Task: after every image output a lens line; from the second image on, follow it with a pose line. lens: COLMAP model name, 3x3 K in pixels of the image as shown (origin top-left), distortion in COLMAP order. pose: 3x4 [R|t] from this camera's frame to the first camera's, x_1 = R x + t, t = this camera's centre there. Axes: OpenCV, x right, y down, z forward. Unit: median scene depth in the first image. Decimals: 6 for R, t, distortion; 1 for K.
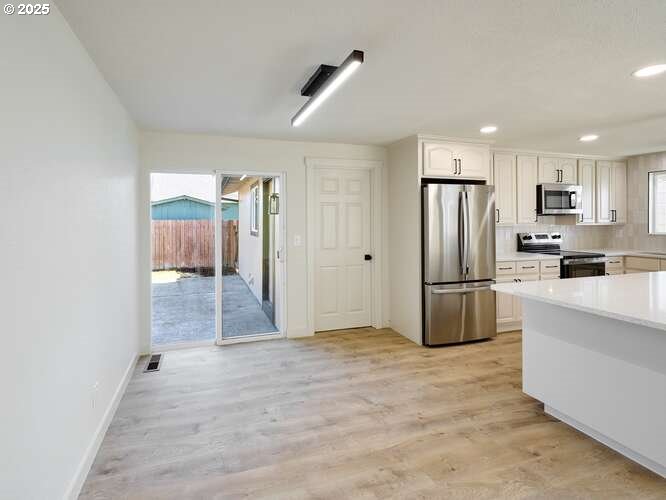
lens RADIAL K [[323.5, 0, 297.3], [0, 323.5, 221.4], [0, 0, 1]] dist [-0.009819, 0.003836]
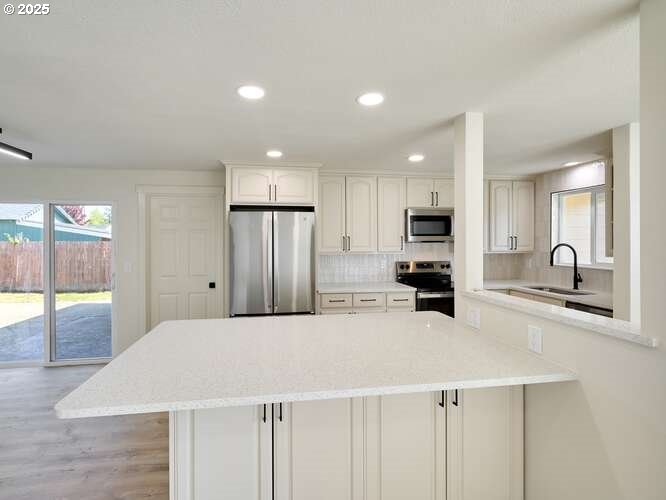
lens RADIAL K [[330.0, 0, 319.9], [0, 330.0, 240.9], [0, 0, 1]] dist [-0.002363, 0.000802]
pose [[0.991534, 0.003352, -0.129805, 0.679022], [-0.003444, 0.999994, -0.000485, -0.024216], [0.129802, 0.000928, 0.991539, 0.047718]]
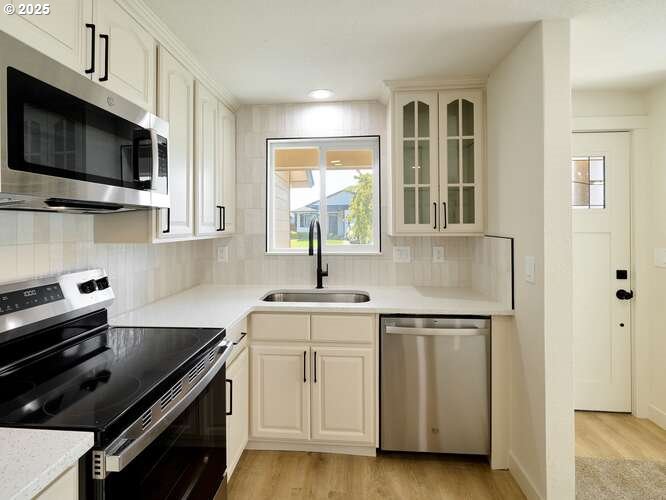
lens RADIAL K [[330.0, 0, 320.8], [0, 330.0, 222.4], [0, 0, 1]] dist [-0.002363, 0.000802]
pose [[0.363282, 0.014175, 0.931571, 0.703878], [0.005262, 0.999837, -0.017266, -0.002797], [-0.931664, 0.011175, 0.363148, 0.820490]]
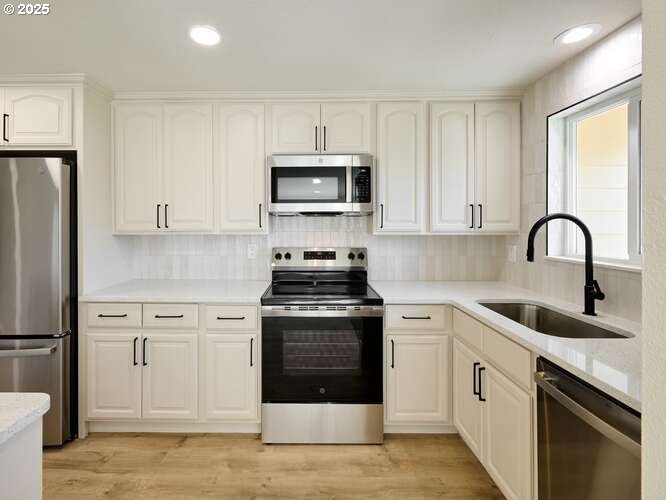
lens RADIAL K [[330.0, 0, 310.4], [0, 330.0, 220.5], [0, 0, 1]] dist [-0.002363, 0.000802]
pose [[0.957685, 0.001701, -0.287813, 1.045596], [-0.004951, 0.999932, -0.010566, -0.004457], [0.287775, 0.011544, 0.957628, 0.545665]]
